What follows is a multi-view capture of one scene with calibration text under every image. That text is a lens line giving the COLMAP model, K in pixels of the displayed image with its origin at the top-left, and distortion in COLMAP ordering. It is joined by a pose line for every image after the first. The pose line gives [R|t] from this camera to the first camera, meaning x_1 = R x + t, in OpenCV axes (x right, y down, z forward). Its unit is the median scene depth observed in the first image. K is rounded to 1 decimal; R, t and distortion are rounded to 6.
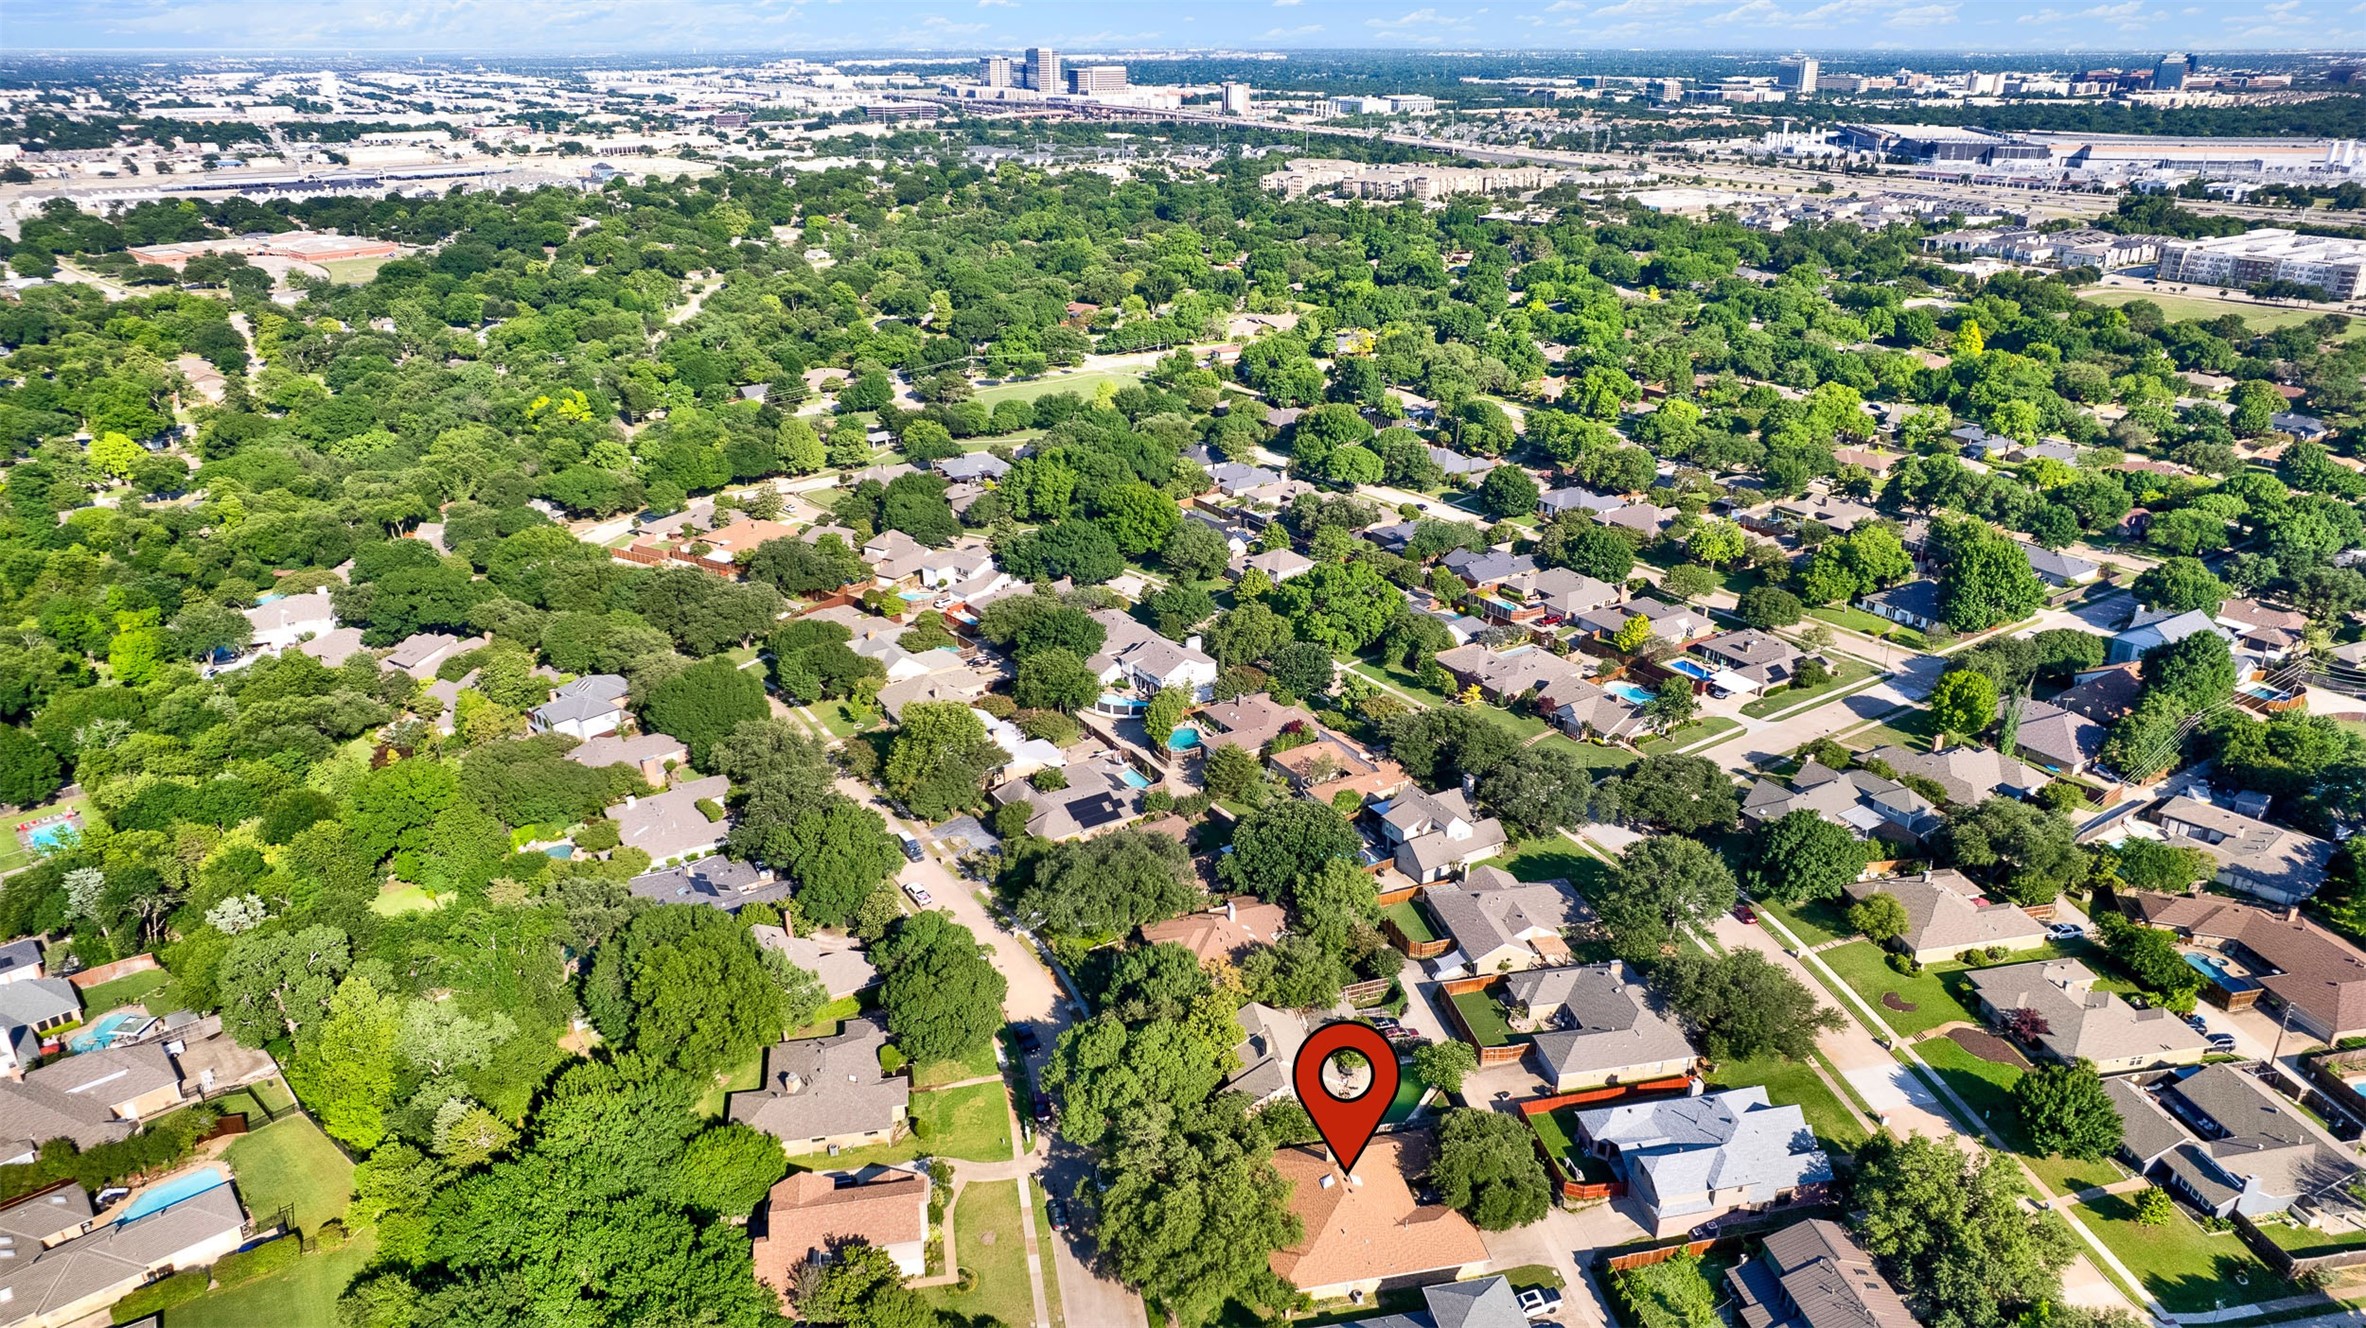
lens RADIAL K [[1518.7, 0, 1183.0], [0, 1518.7, 664.0], [0, 0, 1]] dist [-0.068264, 0.063234]
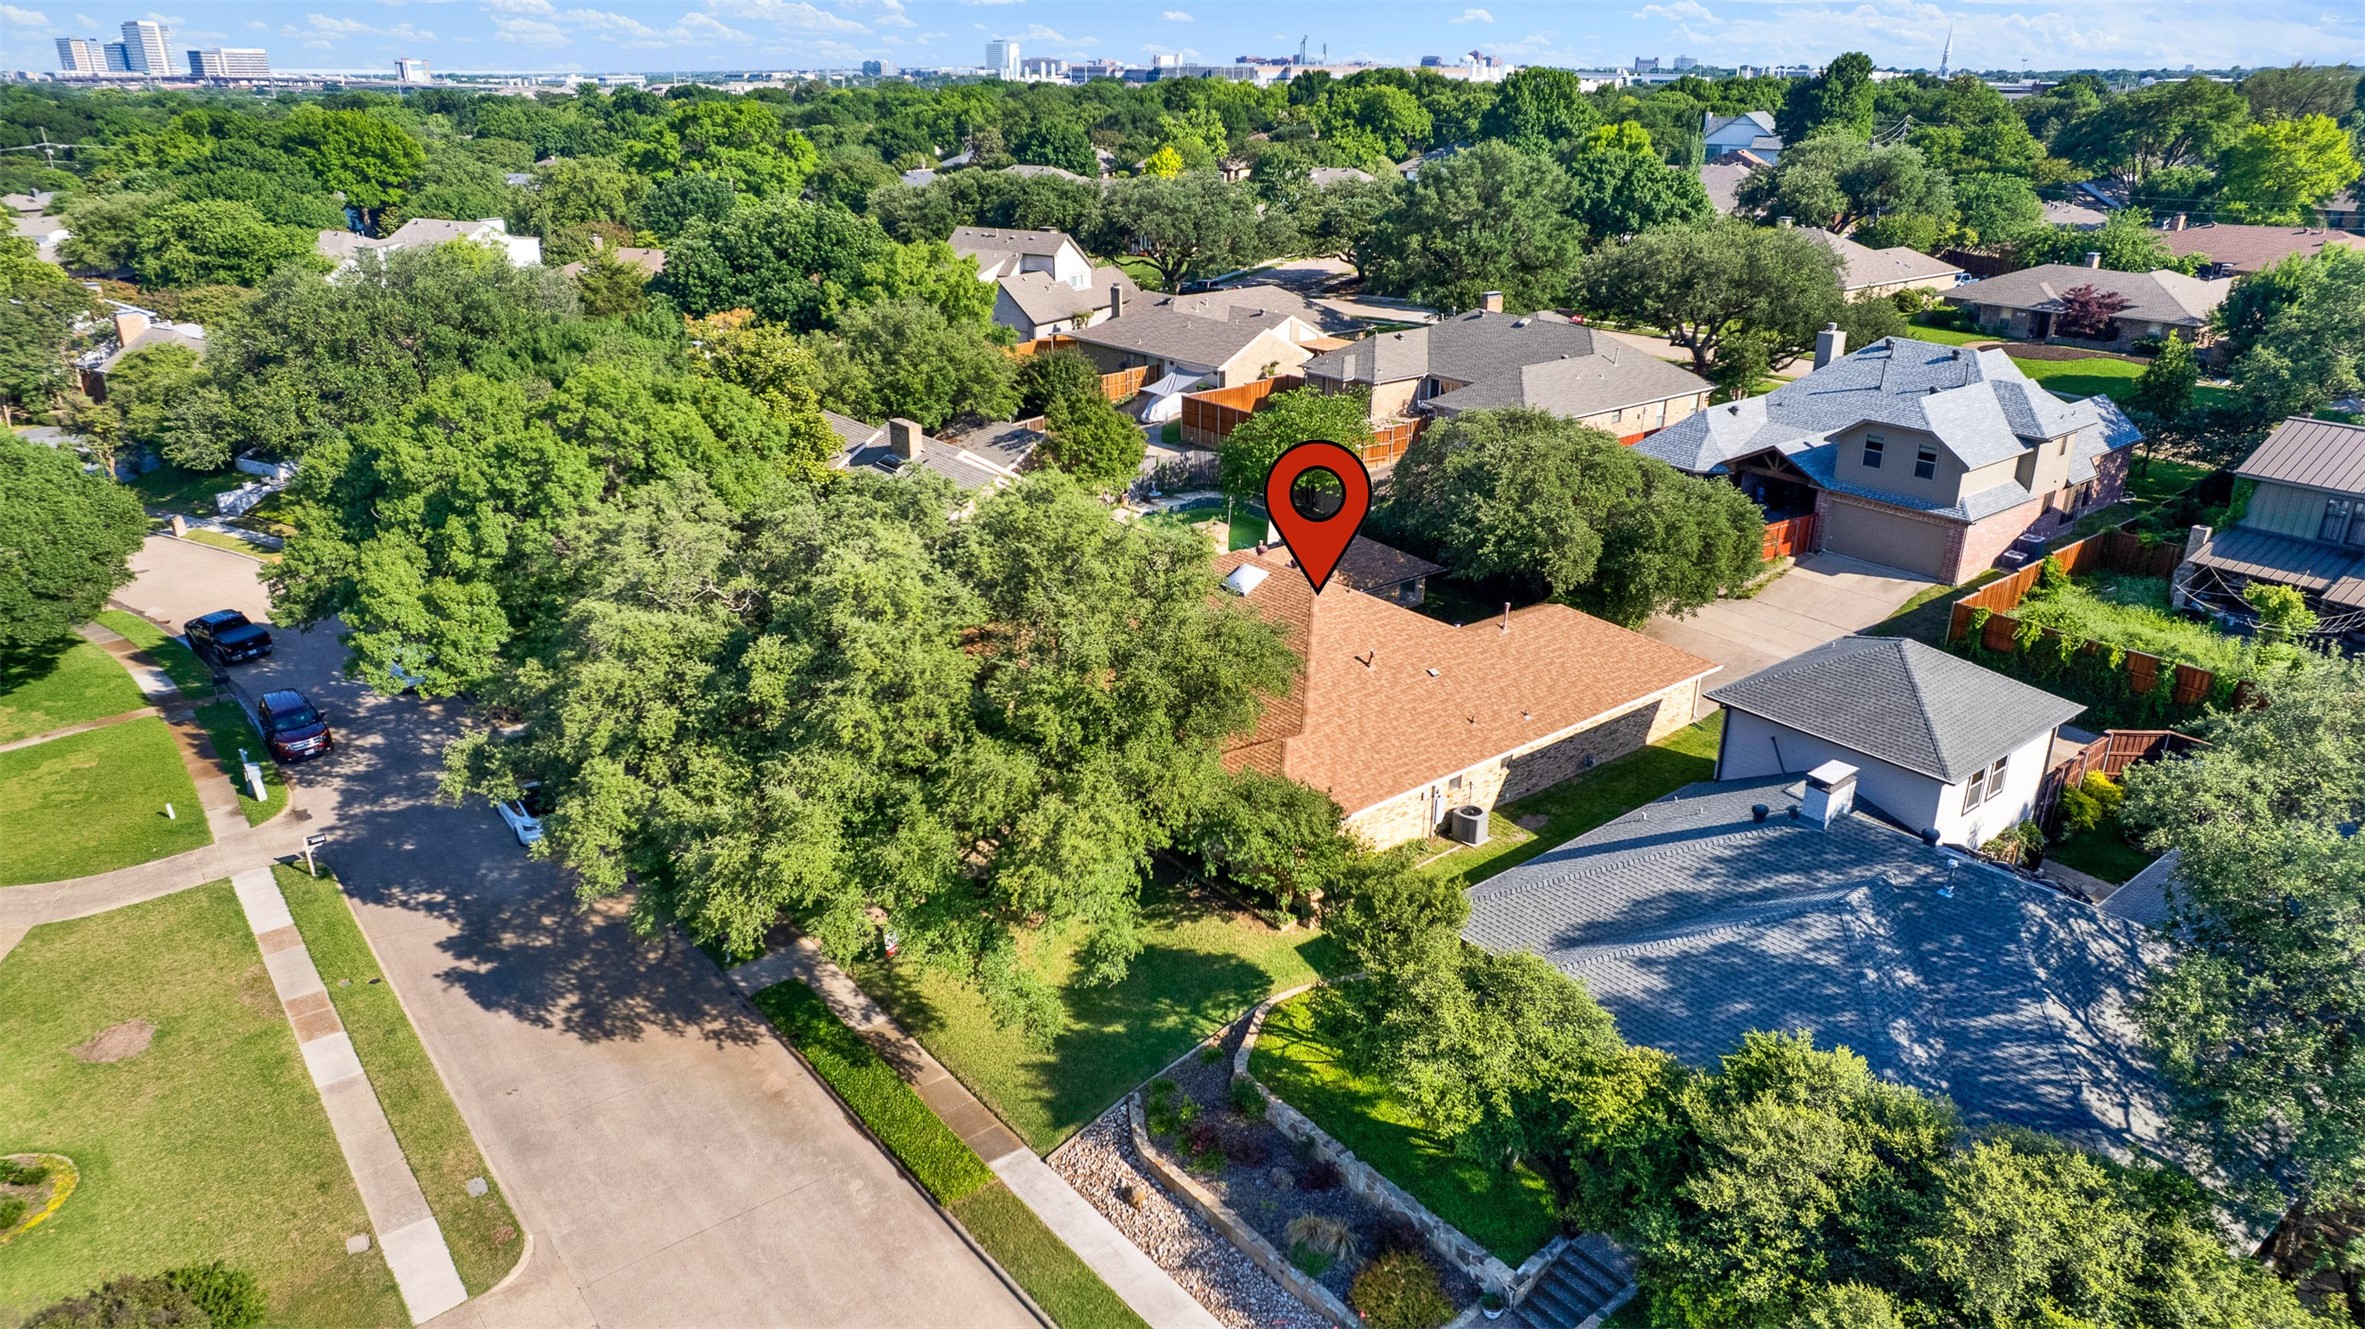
lens RADIAL K [[1518.0, 0, 1182.5], [0, 1518.0, 664.5], [0, 0, 1]] dist [-0.068264, 0.063234]
pose [[0.885355, -0.172840, 0.431594, -0.062975], [0.177048, 0.983721, 0.030759, 0.324413], [-0.429884, 0.049180, 0.901544, 0.649520]]
